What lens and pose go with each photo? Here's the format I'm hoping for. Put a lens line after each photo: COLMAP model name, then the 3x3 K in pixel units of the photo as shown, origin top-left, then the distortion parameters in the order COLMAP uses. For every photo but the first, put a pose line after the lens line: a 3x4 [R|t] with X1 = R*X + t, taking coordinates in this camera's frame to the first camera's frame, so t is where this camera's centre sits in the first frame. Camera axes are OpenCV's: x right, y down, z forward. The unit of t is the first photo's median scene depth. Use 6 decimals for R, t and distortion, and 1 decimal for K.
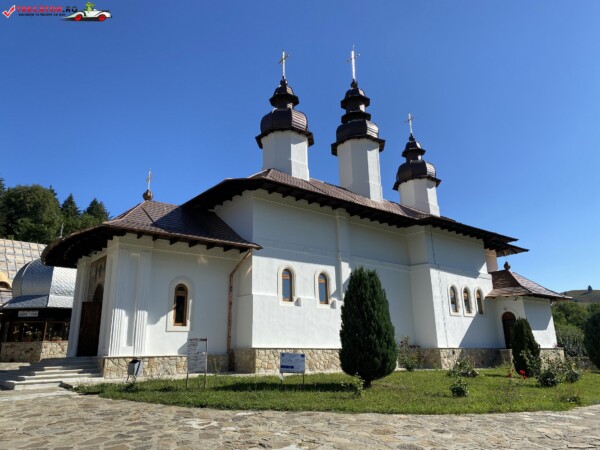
lens RADIAL K [[455.3, 0, 300.0], [0, 455.3, 225.0], [0, 0, 1]] dist [0.022733, -0.005546]
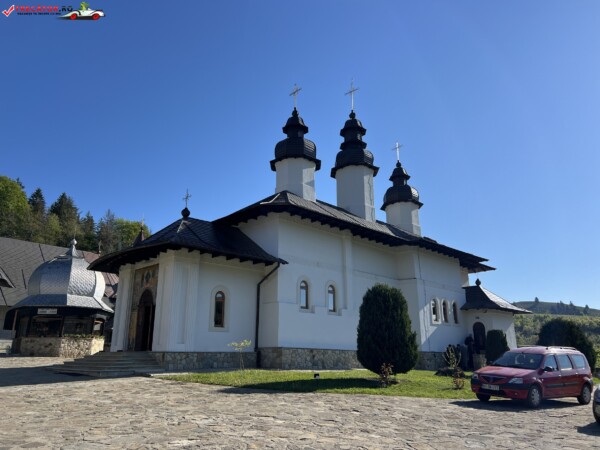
lens RADIAL K [[451.2, 0, 300.4], [0, 451.2, 225.5], [0, 0, 1]] dist [0.034872, -0.043125]
pose [[0.995853, 0.044921, 0.079118, -0.101566], [-0.044416, 0.998980, -0.008124, -0.027052], [-0.079403, 0.004576, 0.996832, -0.118094]]
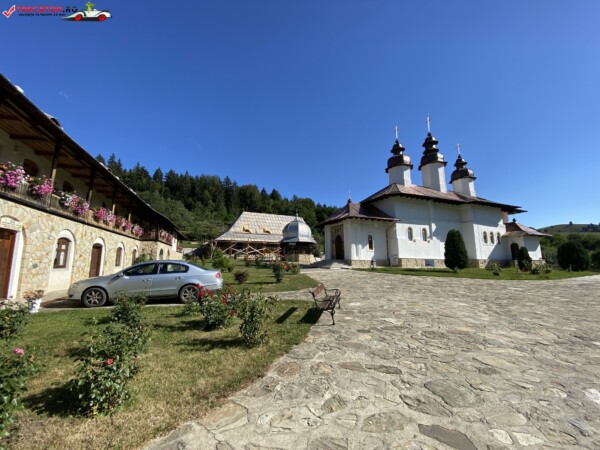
lens RADIAL K [[240.9, 0, 296.2], [0, 240.9, 227.0], [0, 0, 1]] dist [0.001607, -0.012888]
pose [[0.954072, -0.023932, -0.298619, -0.166654], [0.063177, 0.990459, 0.122470, -0.078153], [0.292839, -0.135711, 0.946482, -0.311629]]
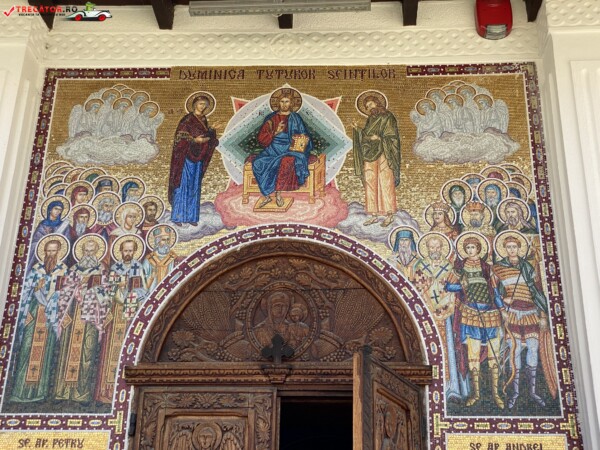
lens RADIAL K [[890.1, 0, 301.9], [0, 890.1, 214.3], [0, 0, 1]] dist [0.182053, -0.479977]
pose [[0.673767, 0.355960, 0.647557, -0.407762], [-0.233051, 0.933966, -0.270914, 0.127997], [-0.701231, 0.031620, 0.712233, 0.552935]]
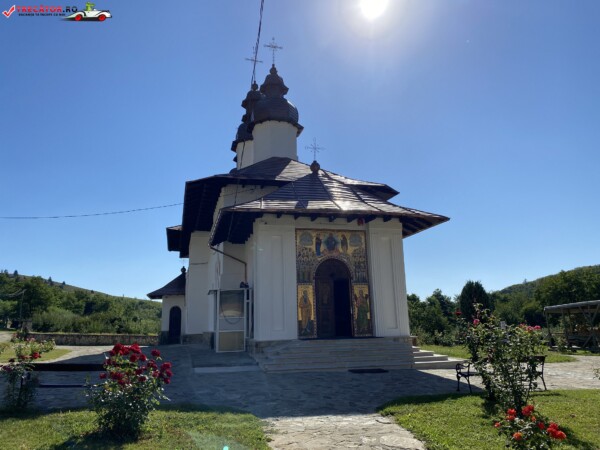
lens RADIAL K [[454.9, 0, 300.0], [0, 454.9, 225.0], [0, 0, 1]] dist [0.078857, -0.082725]
pose [[0.405815, 0.198932, 0.892043, -0.872963], [-0.230668, 0.966721, -0.110649, 0.121592], [-0.884368, -0.160863, 0.438197, 0.454182]]
